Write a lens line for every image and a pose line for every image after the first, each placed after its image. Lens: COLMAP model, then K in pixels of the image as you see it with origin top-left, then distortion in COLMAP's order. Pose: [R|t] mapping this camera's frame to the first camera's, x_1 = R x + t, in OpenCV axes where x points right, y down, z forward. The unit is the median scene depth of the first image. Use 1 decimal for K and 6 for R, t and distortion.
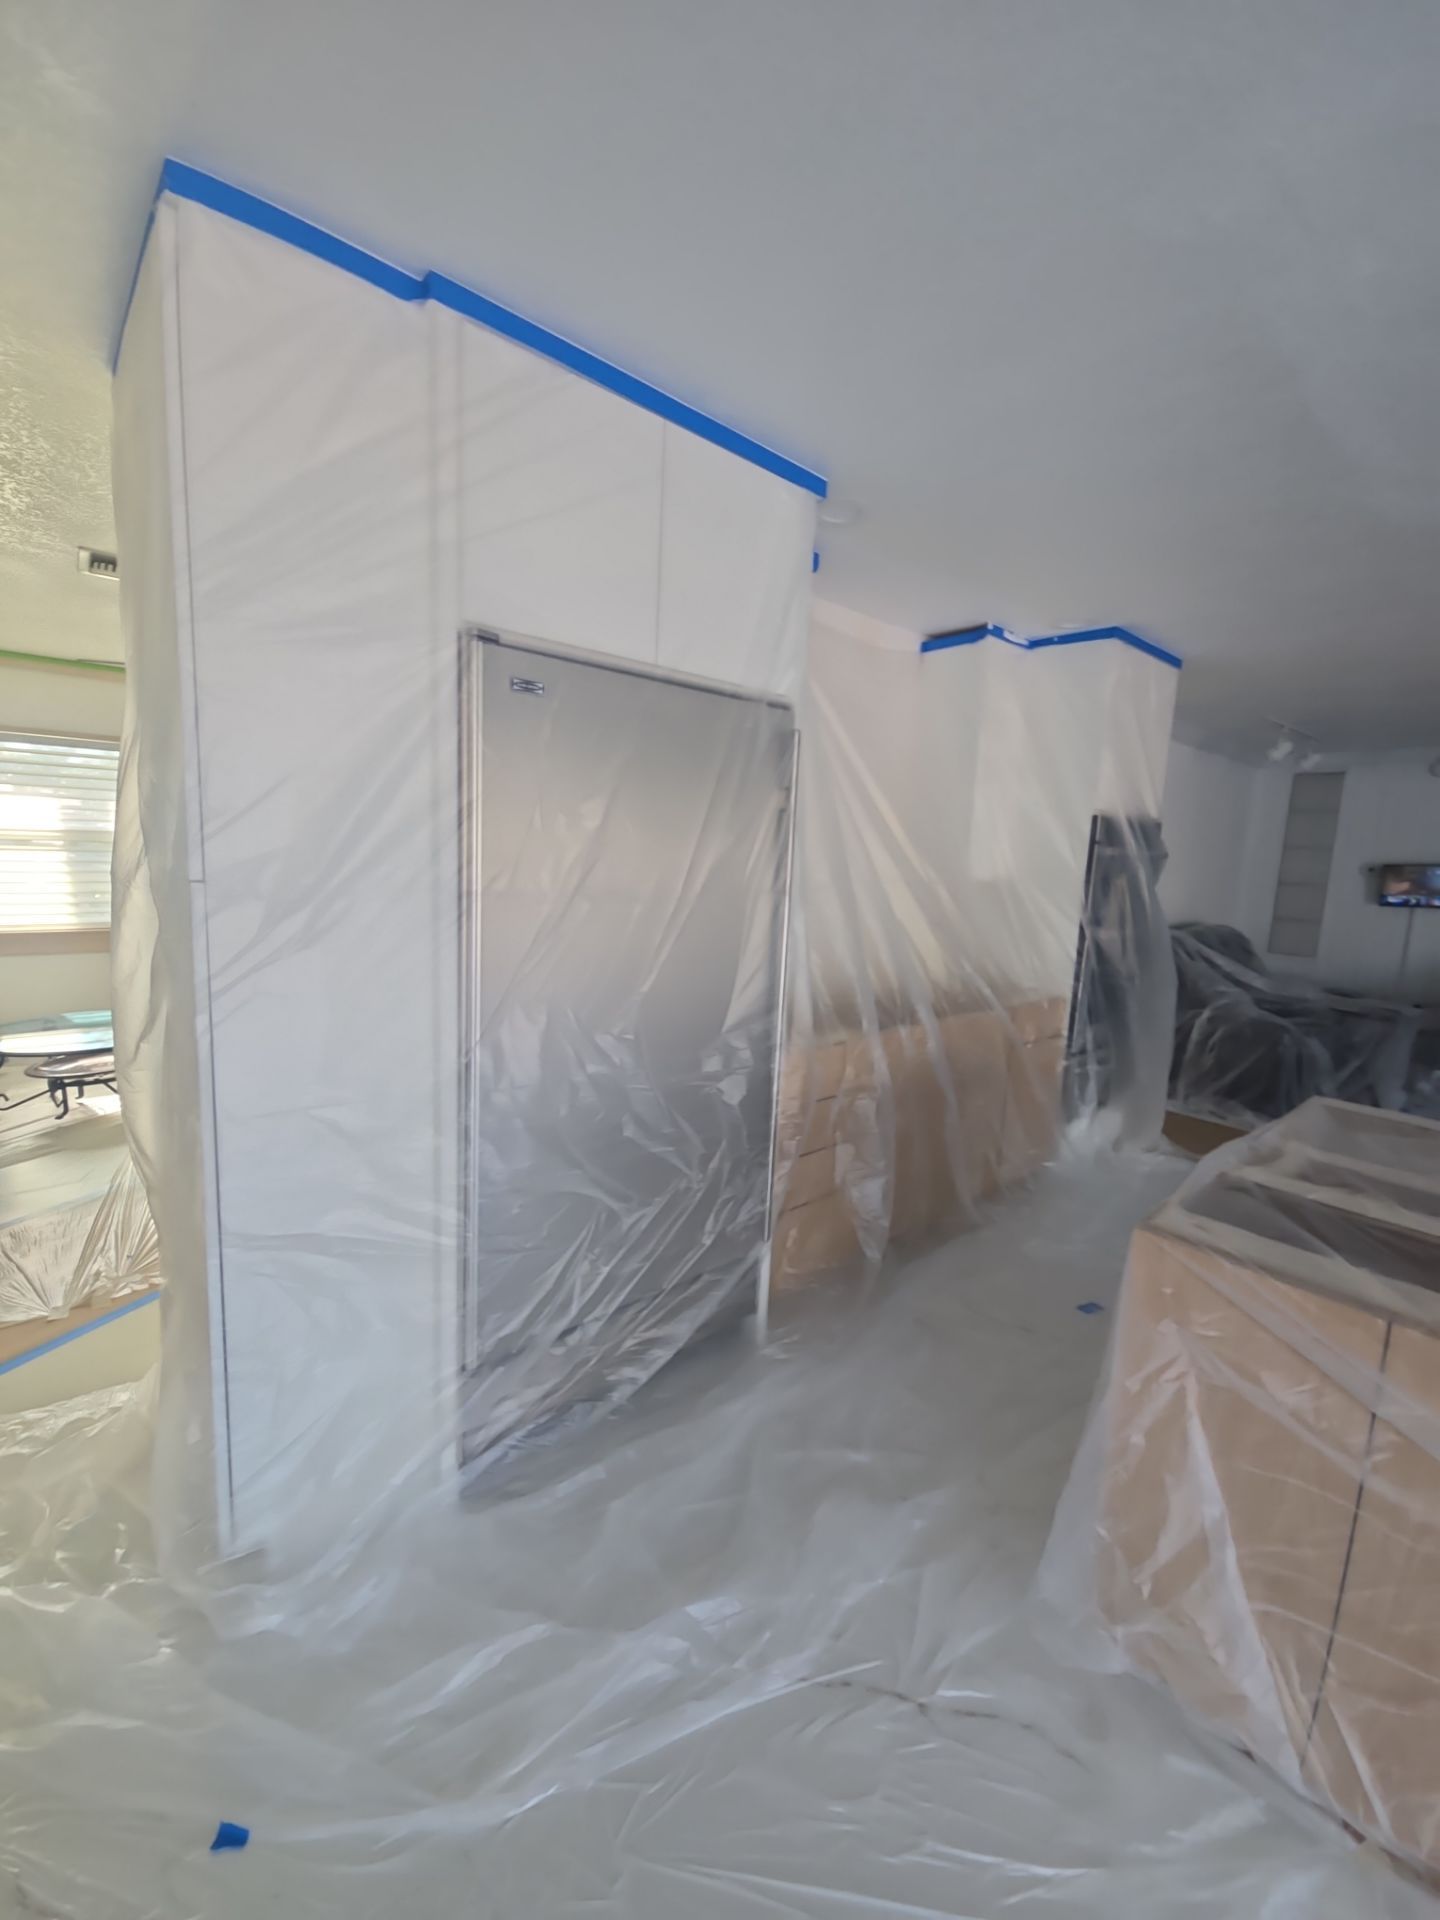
lens RADIAL K [[785.2, 0, 720.0], [0, 785.2, 960.0], [0, 0, 1]] dist [0.003148, 0.000189]
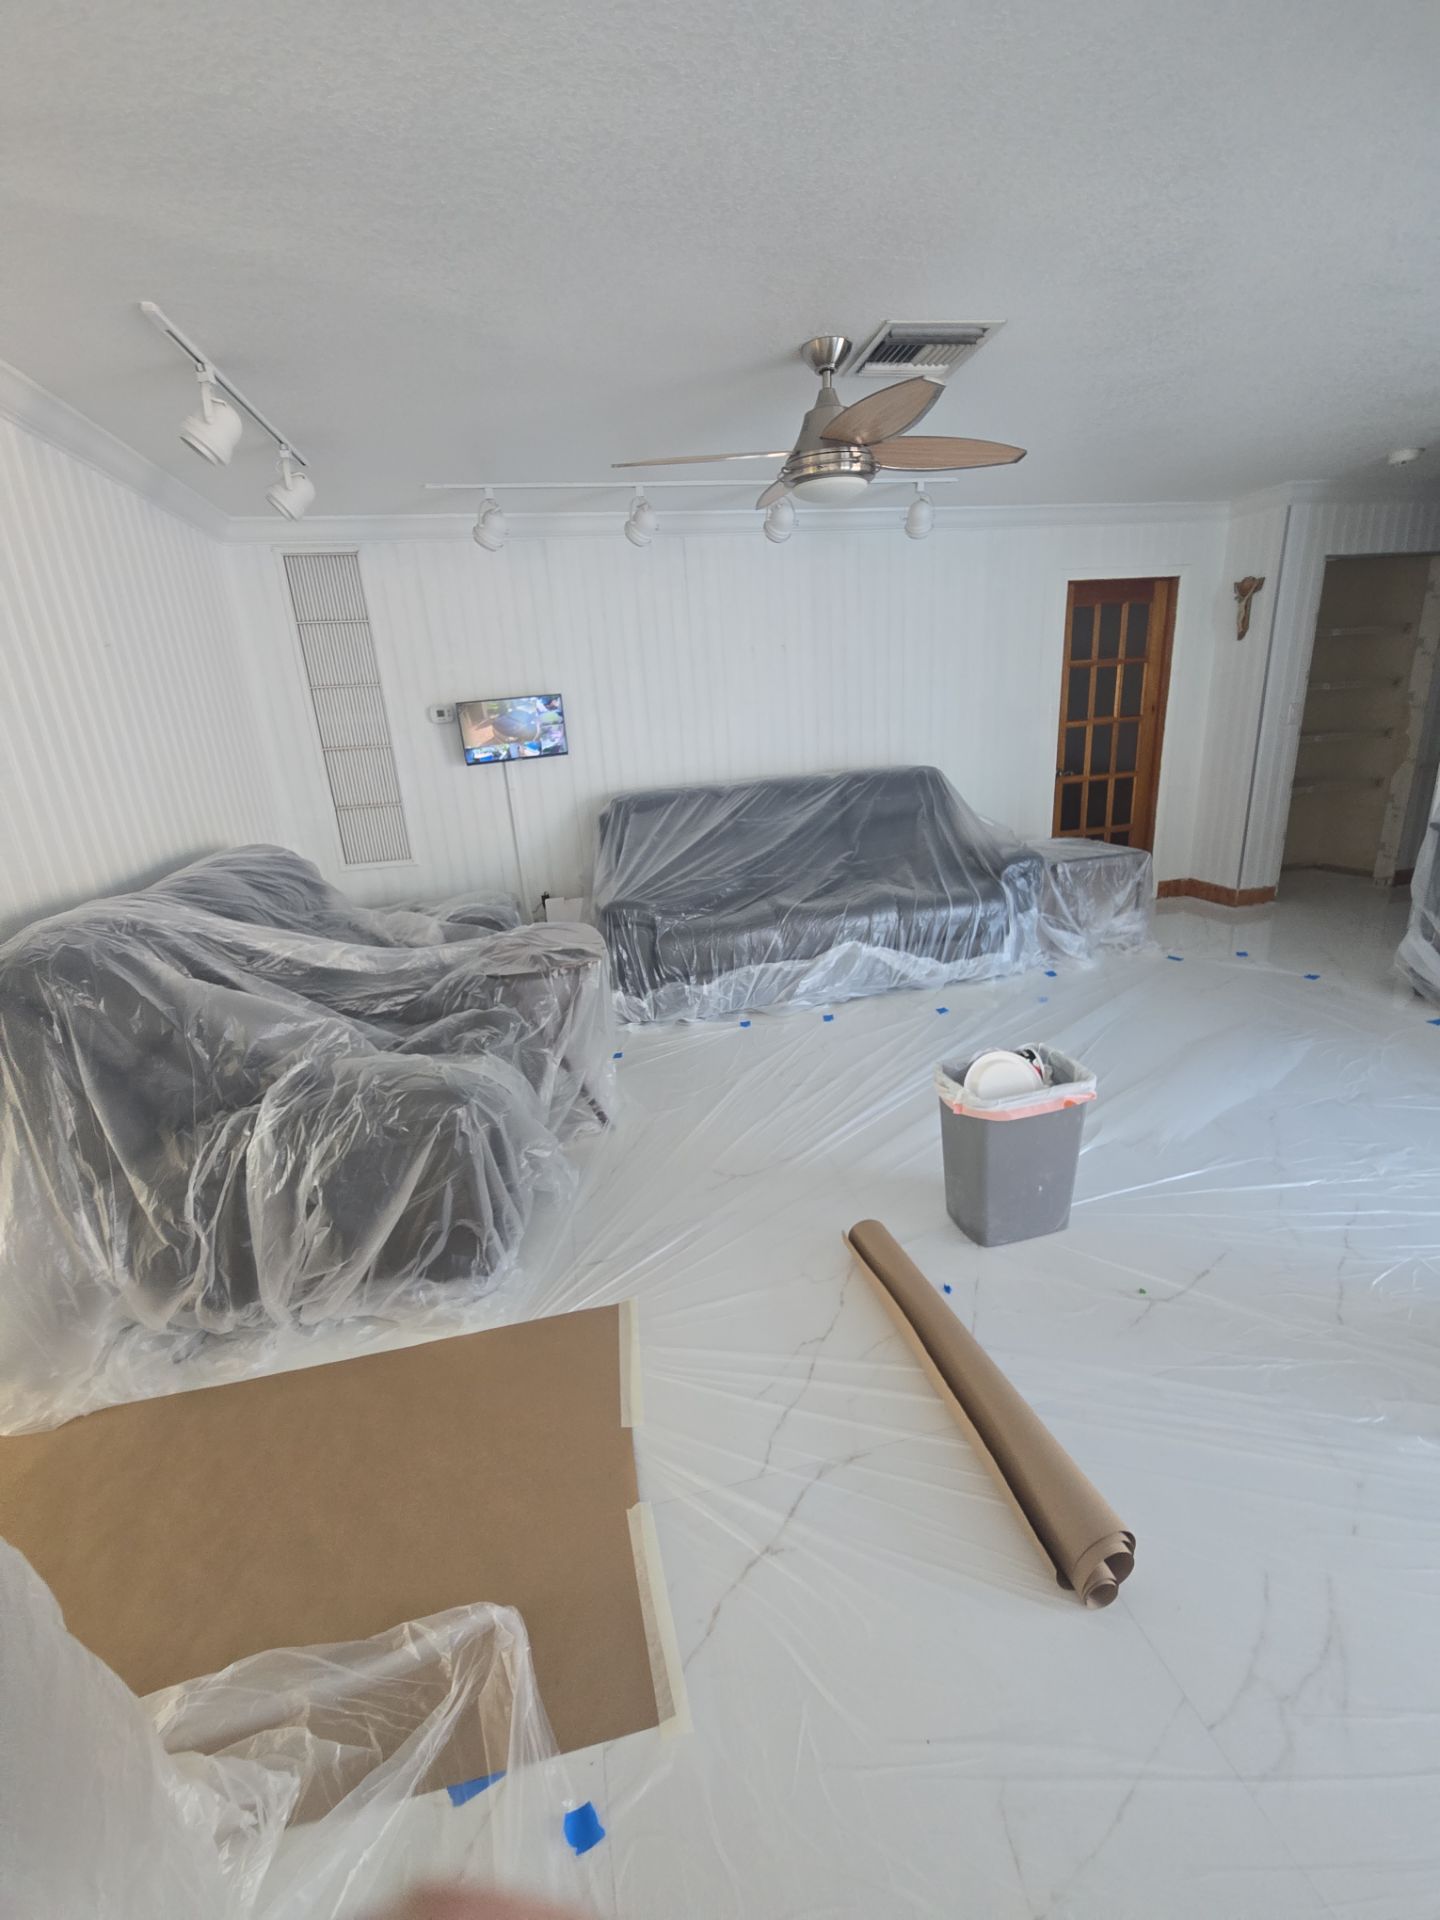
lens RADIAL K [[785.2, 0, 720.0], [0, 785.2, 960.0], [0, 0, 1]] dist [0.003148, 0.000189]
pose [[0.475792, -0.327672, 0.816243, 0.346373], [0.203437, 0.943849, 0.260313, -0.044161], [-0.855708, 0.042200, 0.515736, 0.486848]]
